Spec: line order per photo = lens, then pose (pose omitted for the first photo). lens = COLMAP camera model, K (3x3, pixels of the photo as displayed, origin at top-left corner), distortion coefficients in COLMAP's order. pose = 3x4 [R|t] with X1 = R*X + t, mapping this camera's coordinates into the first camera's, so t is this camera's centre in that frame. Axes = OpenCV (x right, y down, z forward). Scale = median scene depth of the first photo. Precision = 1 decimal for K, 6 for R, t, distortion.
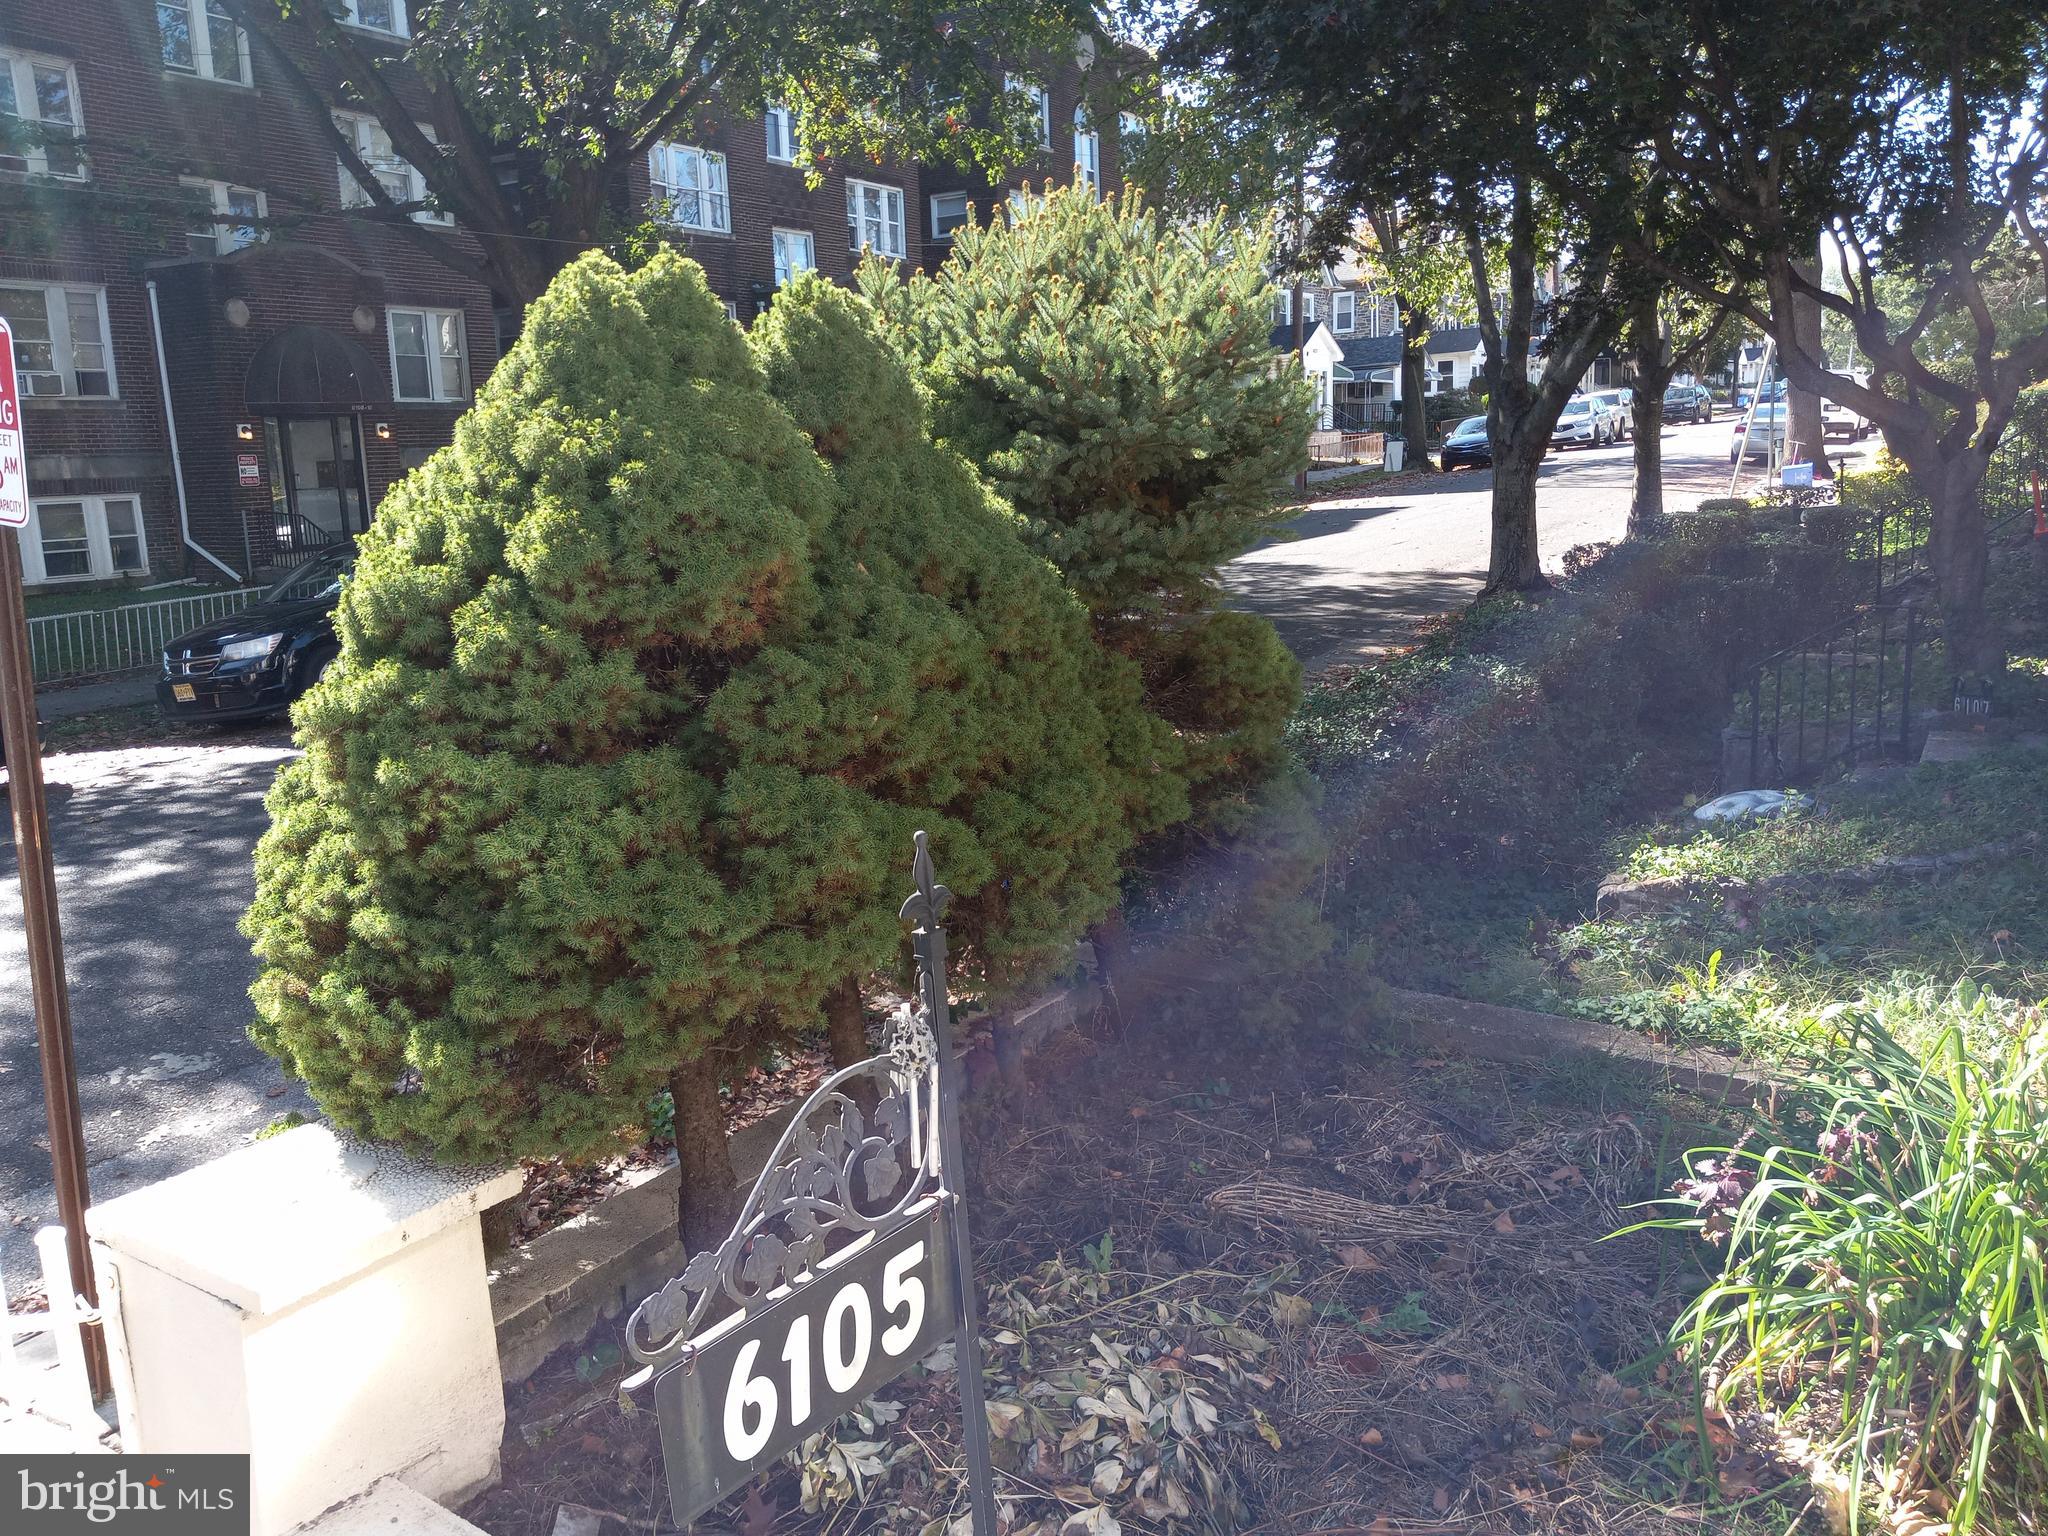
lens RADIAL K [[1626.1, 0, 1043.2], [0, 1626.1, 771.8], [0, 0, 1]] dist [0.055227, -0.088858]
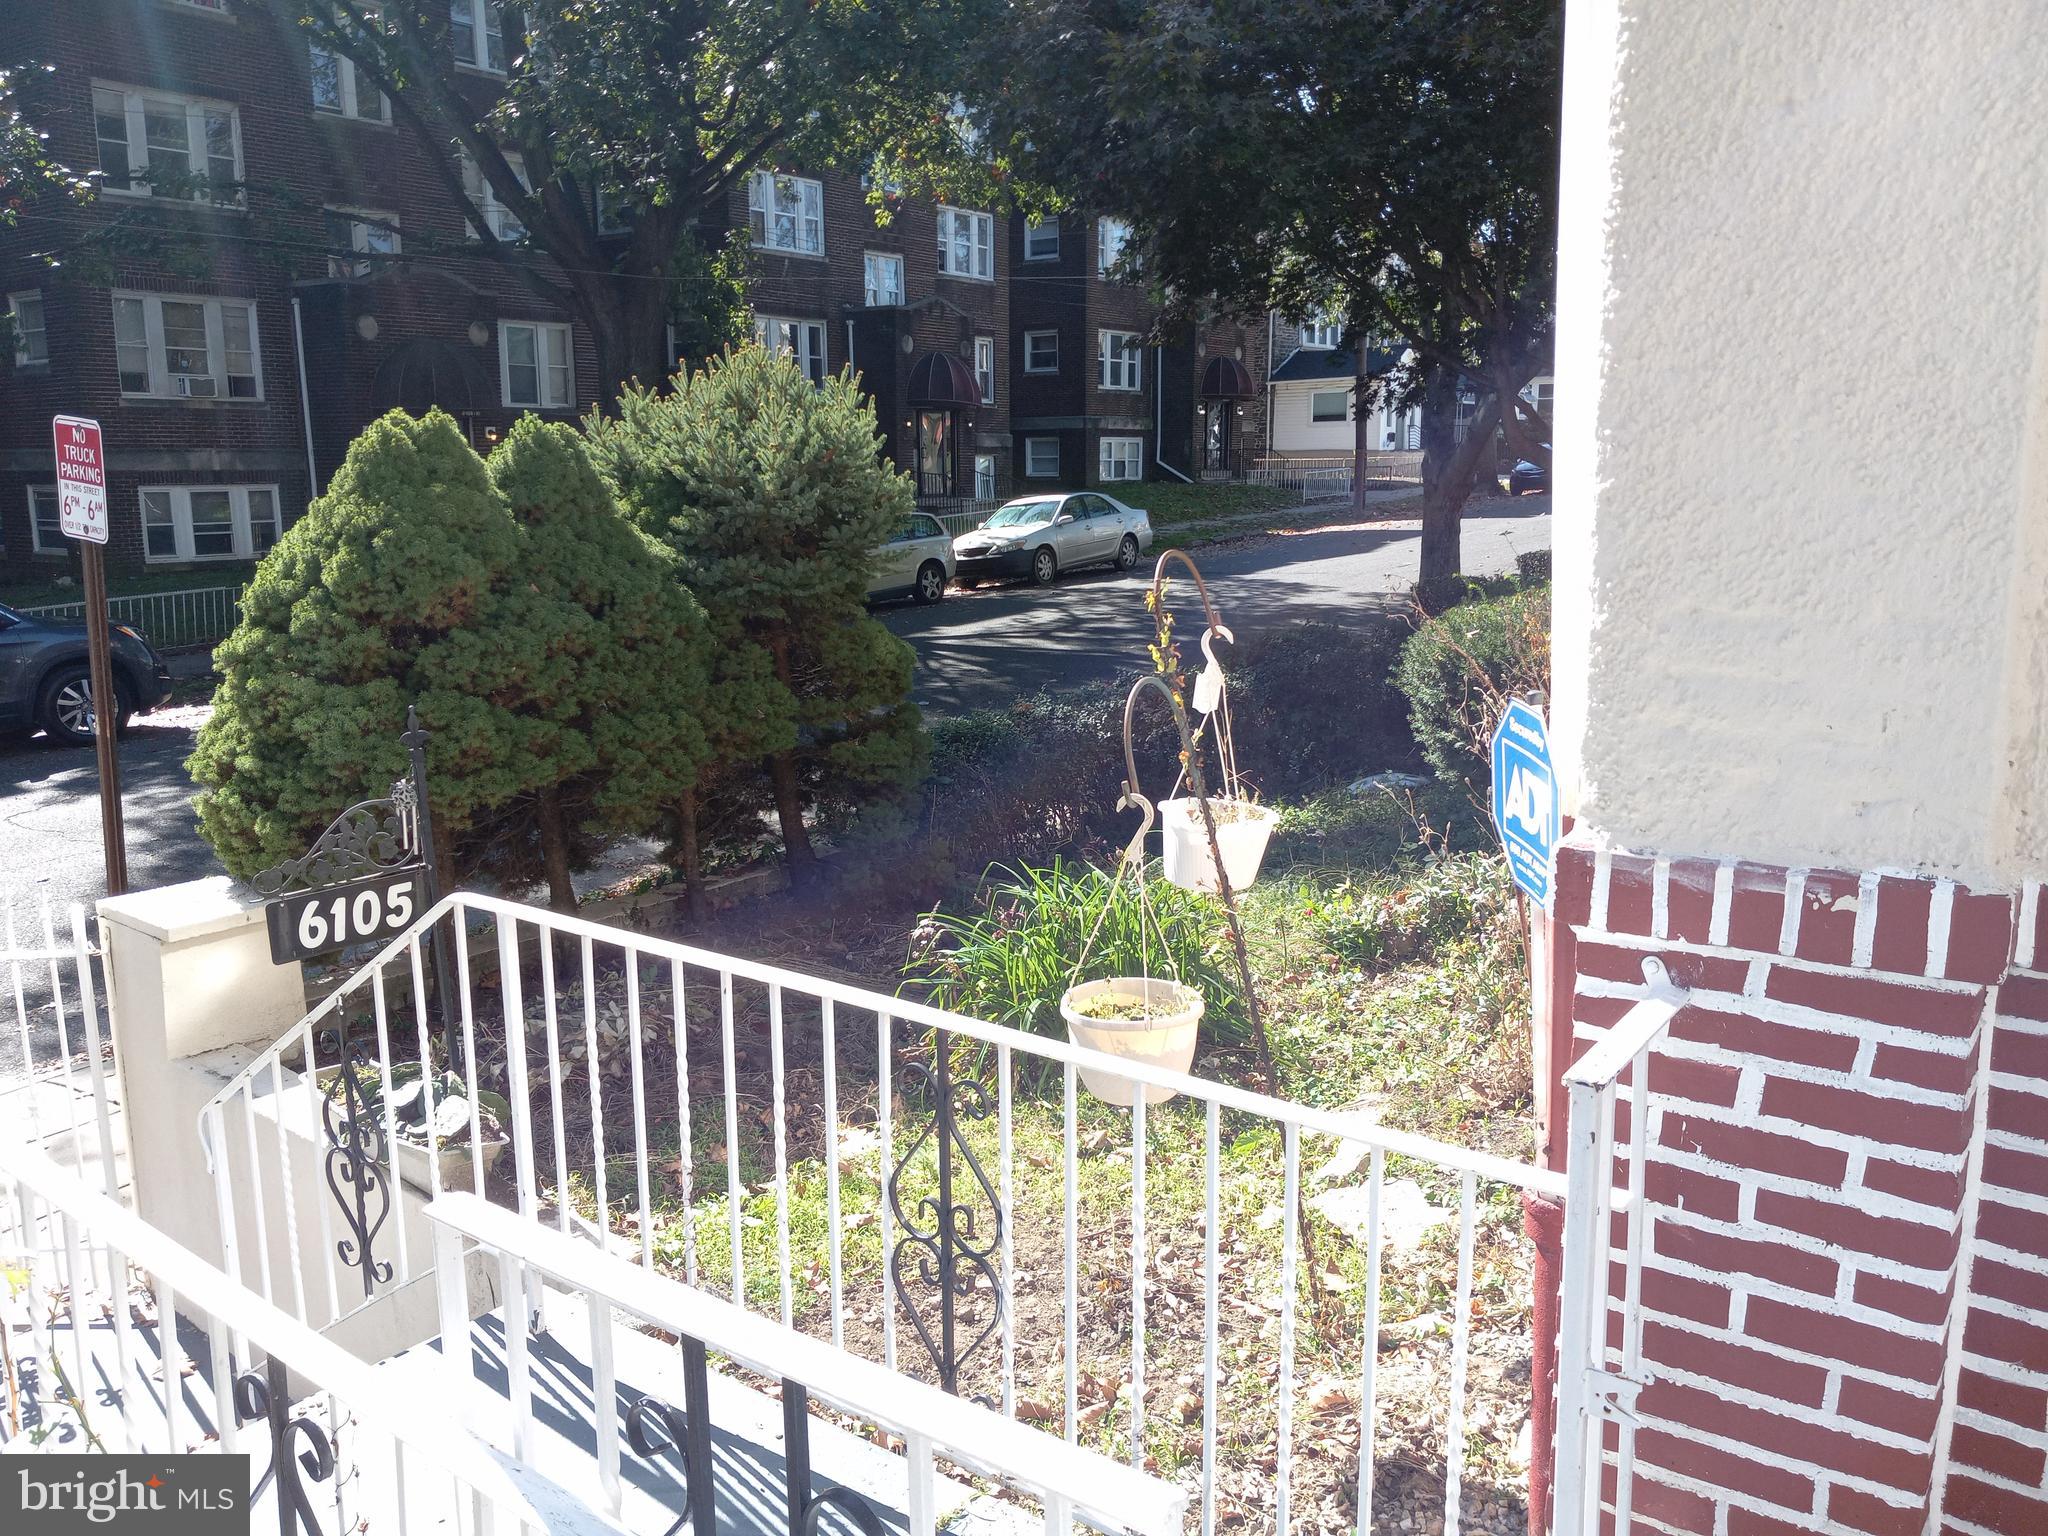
lens RADIAL K [[1626.1, 0, 1023.1], [0, 1626.1, 763.9], [0, 0, 1]] dist [0.055227, -0.088858]
pose [[0.995438, 0.044047, -0.084630, 0.667458], [-0.044629, 0.998991, -0.004988, 0.061499], [0.084325, 0.008742, 0.996400, -0.852219]]
